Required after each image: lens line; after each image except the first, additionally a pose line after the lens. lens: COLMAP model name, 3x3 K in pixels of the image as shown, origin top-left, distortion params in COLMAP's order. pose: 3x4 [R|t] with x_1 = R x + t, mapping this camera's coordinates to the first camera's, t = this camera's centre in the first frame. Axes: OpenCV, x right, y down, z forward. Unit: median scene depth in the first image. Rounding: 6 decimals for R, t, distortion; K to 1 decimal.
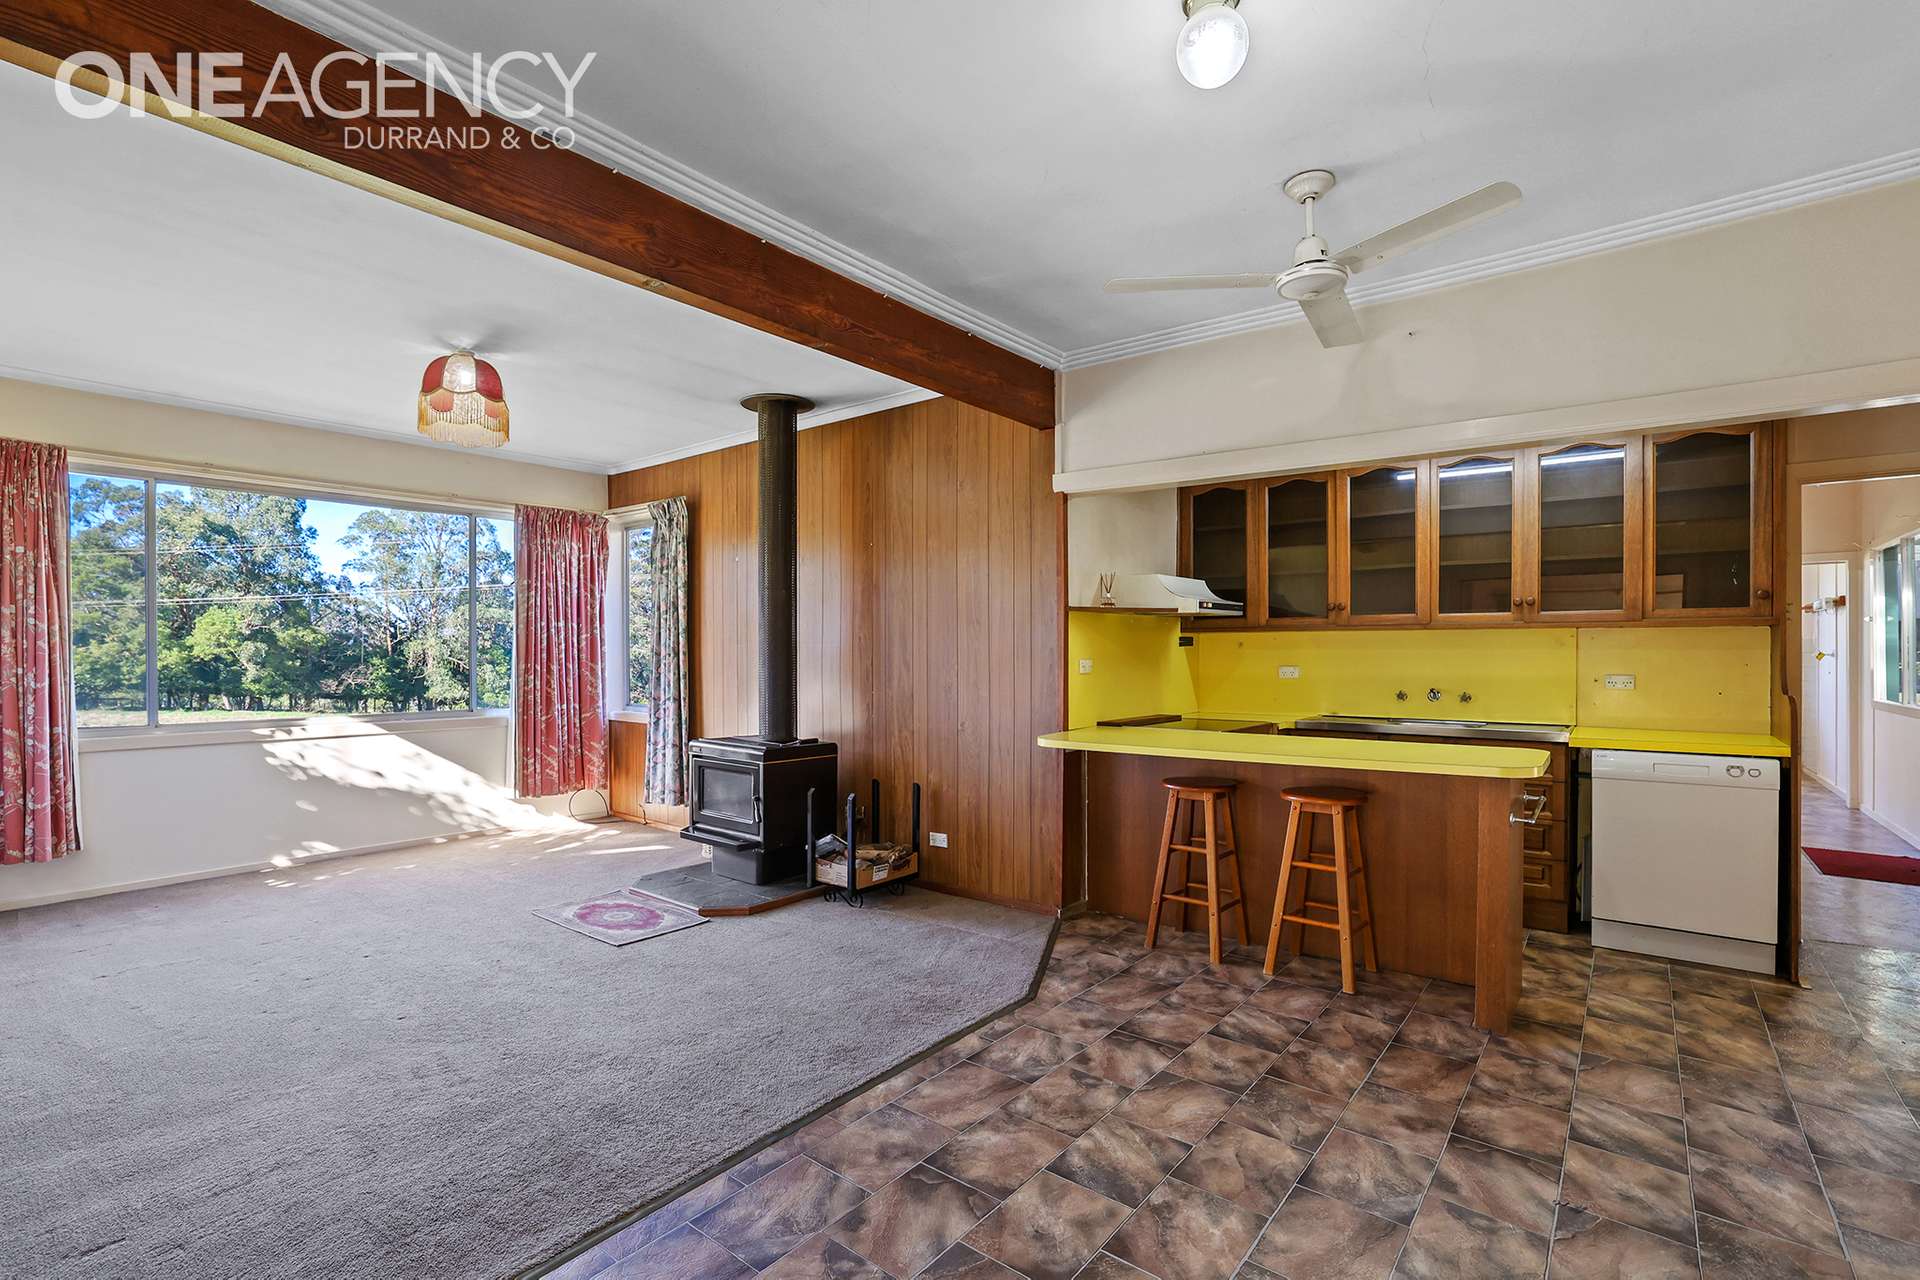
lens RADIAL K [[841.4, 0, 935.2], [0, 841.4, 644.3], [0, 0, 1]] dist [-0.001535, 0.011317]
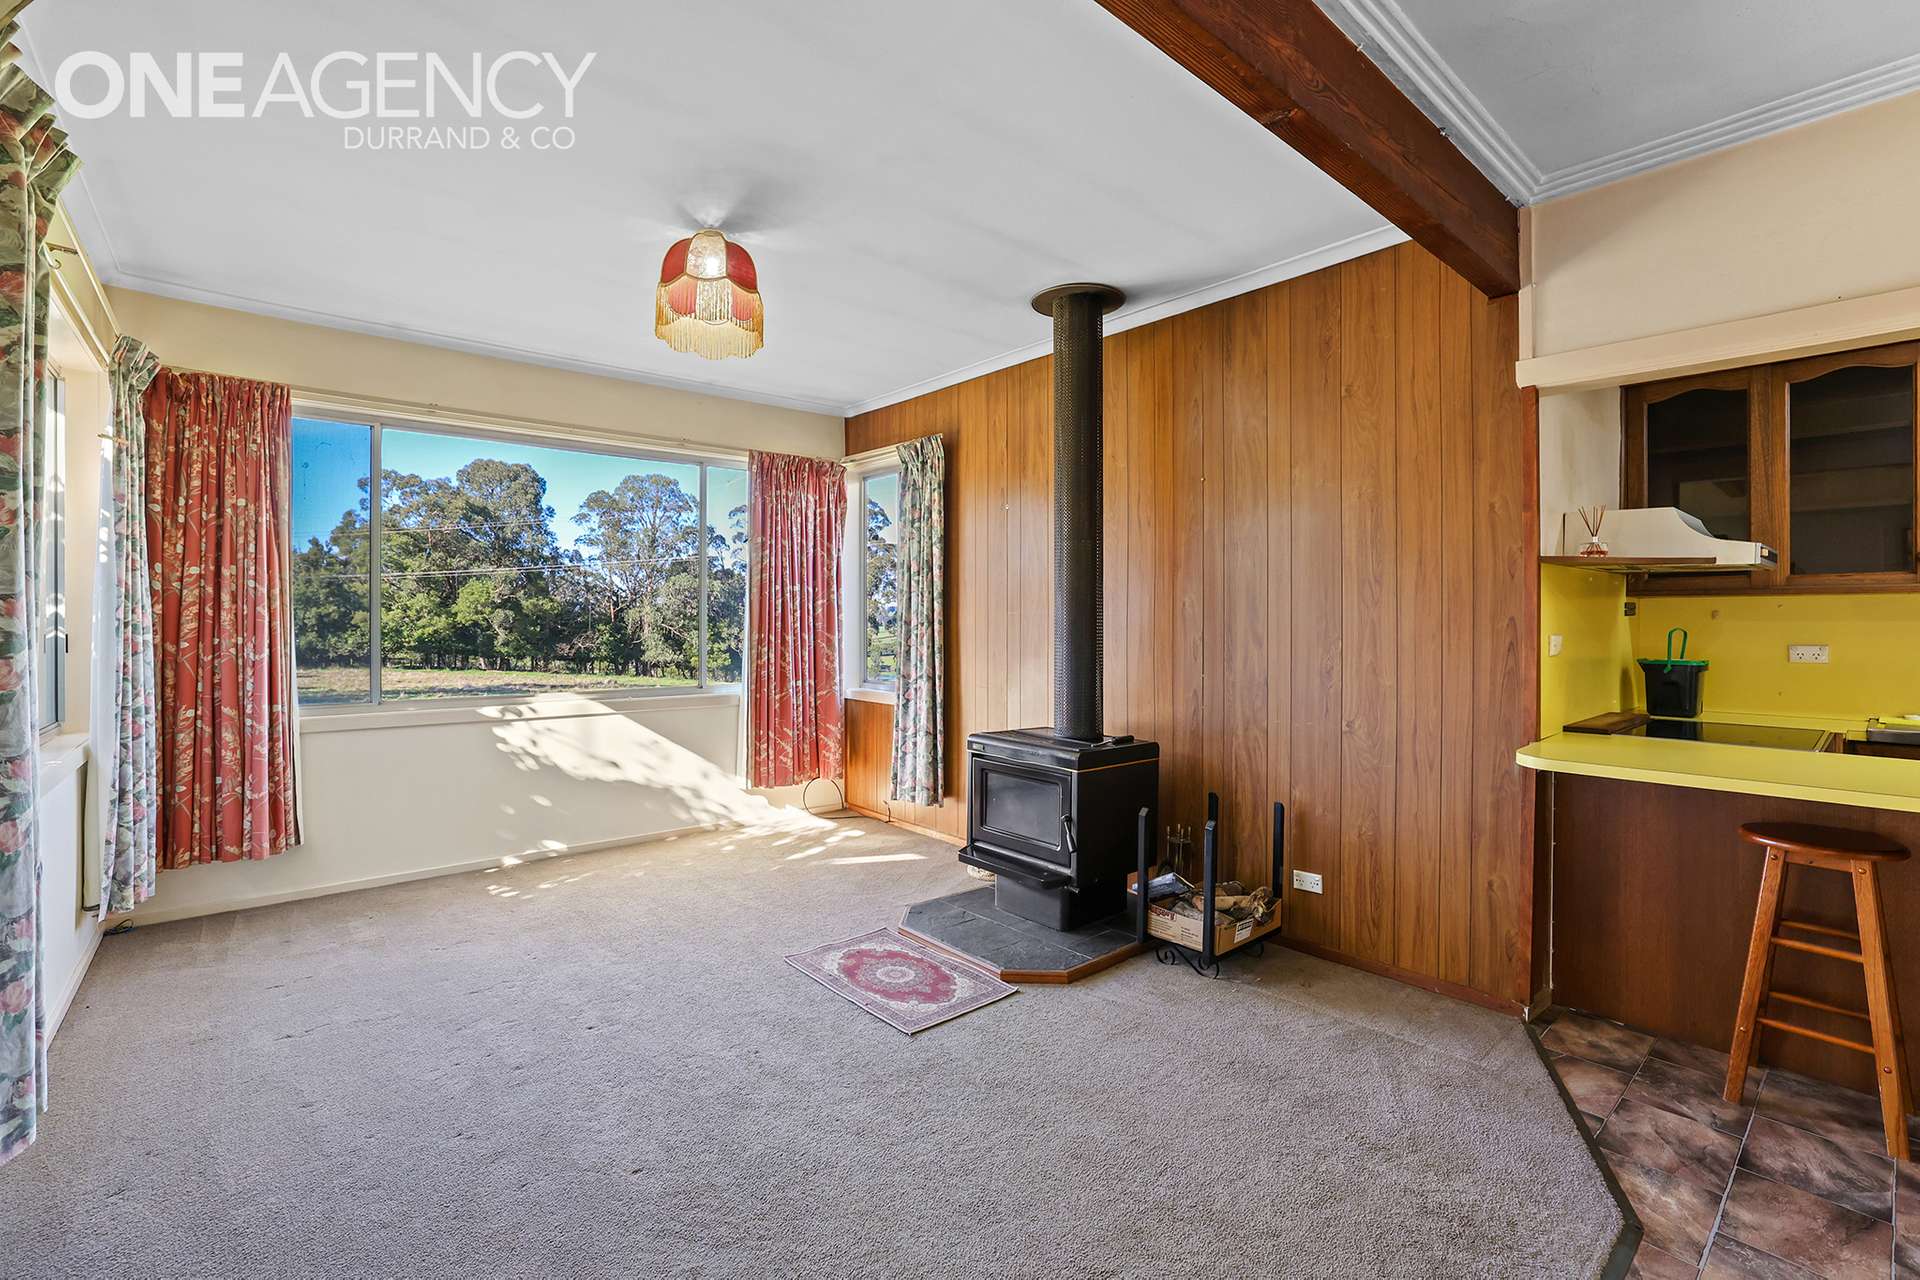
lens RADIAL K [[835.2, 0, 968.5], [0, 835.2, 601.5], [0, 0, 1]] dist [-0.003700, 0.009474]
pose [[0.985318, -0.000848, -0.170726, -0.154568], [-0.001381, 0.999915, -0.012937, 0.000940], [0.170722, 0.012983, 0.985234, 0.229527]]
